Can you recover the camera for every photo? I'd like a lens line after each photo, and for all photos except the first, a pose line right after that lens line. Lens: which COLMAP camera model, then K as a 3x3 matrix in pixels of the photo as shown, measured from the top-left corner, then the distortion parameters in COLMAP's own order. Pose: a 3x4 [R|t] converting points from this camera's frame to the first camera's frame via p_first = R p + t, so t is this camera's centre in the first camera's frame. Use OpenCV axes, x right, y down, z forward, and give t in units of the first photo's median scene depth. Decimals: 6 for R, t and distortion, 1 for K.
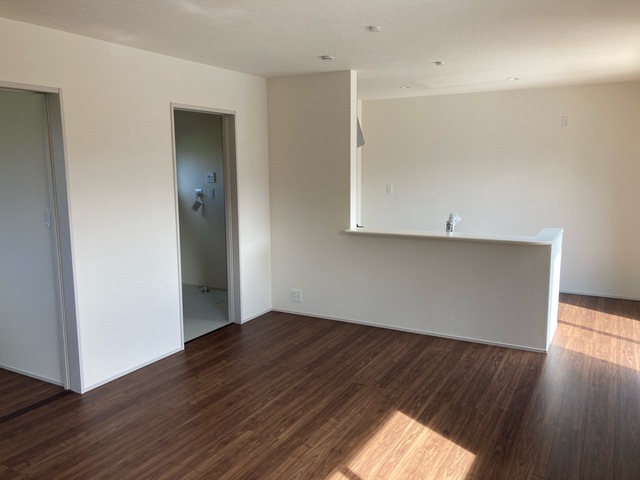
lens RADIAL K [[530.7, 0, 318.2], [0, 530.7, 229.1], [0, 0, 1]] dist [0.085894, -0.130518]
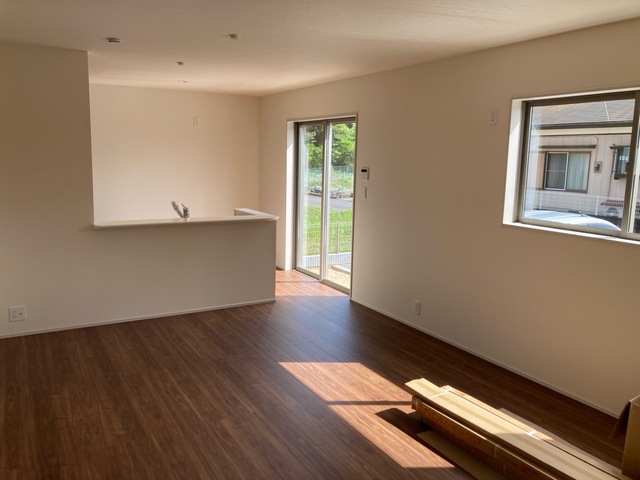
lens RADIAL K [[530.7, 0, 318.2], [0, 530.7, 229.1], [0, 0, 1]] dist [0.085894, -0.130518]
pose [[0.526836, -0.102926, 0.843712, -0.636485], [0.083199, 0.994119, 0.069323, -0.029249], [-0.845885, 0.033674, 0.532301, 0.216221]]
